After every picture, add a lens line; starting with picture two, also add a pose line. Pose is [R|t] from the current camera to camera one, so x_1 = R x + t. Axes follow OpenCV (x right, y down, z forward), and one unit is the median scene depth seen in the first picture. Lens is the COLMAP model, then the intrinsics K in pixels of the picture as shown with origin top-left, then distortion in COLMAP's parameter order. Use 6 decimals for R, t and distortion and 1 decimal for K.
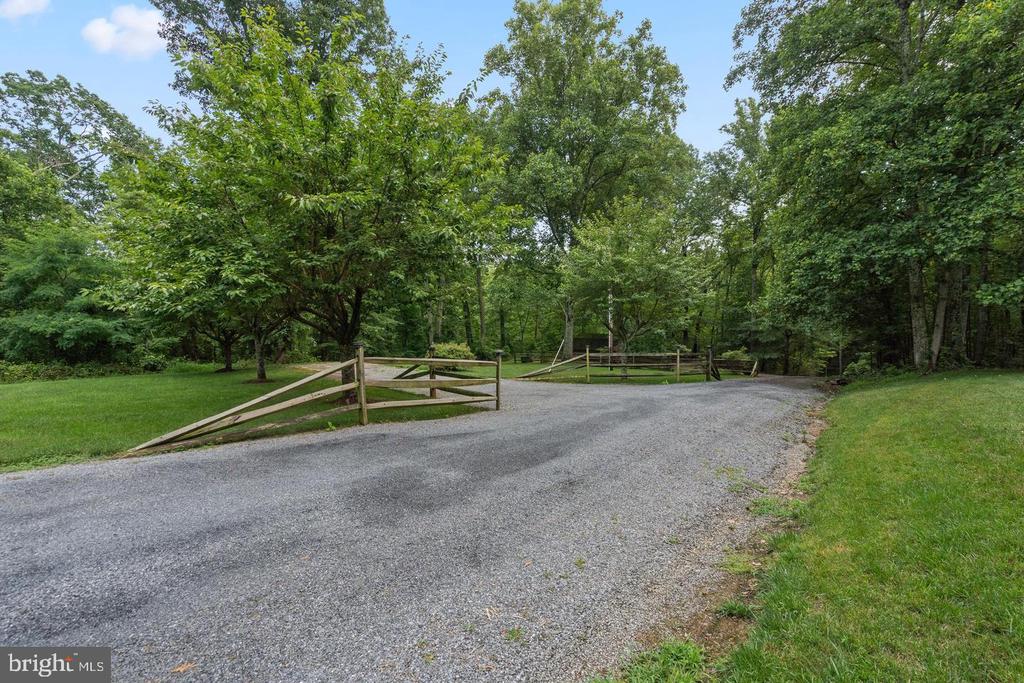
lens RADIAL K [[466.6, 0, 507.1], [0, 466.6, 341.8], [0, 0, 1]] dist [-0.003782, 0.003529]
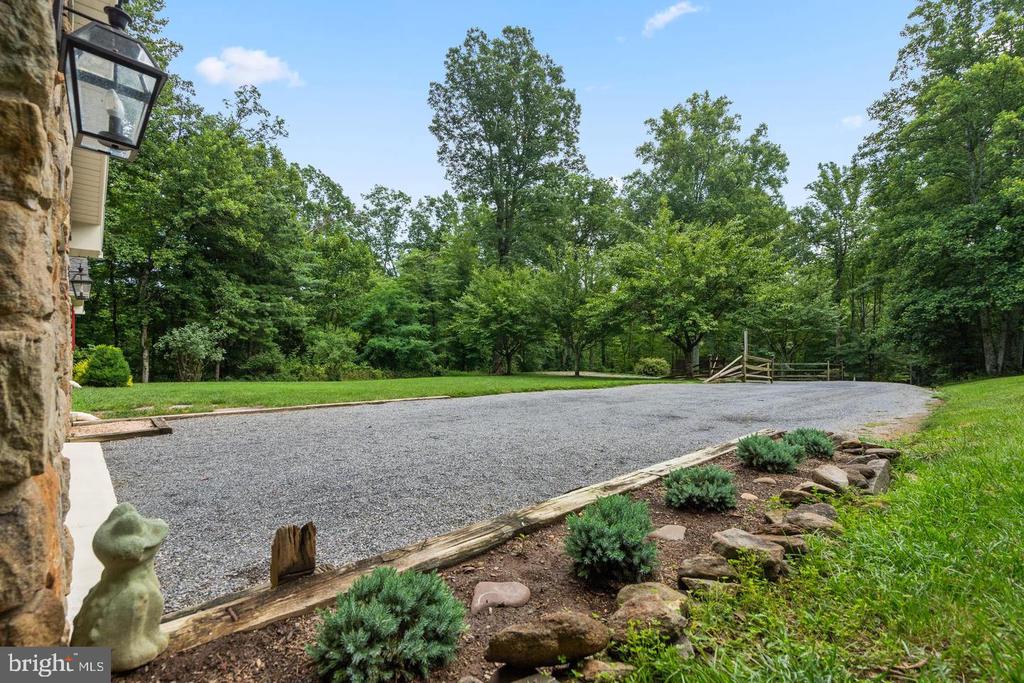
lens RADIAL K [[466.6, 0, 510.8], [0, 466.6, 344.0], [0, 0, 1]] dist [-0.003782, 0.003529]
pose [[0.997121, 0.005215, -0.075645, -0.587237], [-0.009044, 0.998690, -0.050368, 0.046225], [0.075283, 0.050907, 0.995862, -0.669866]]
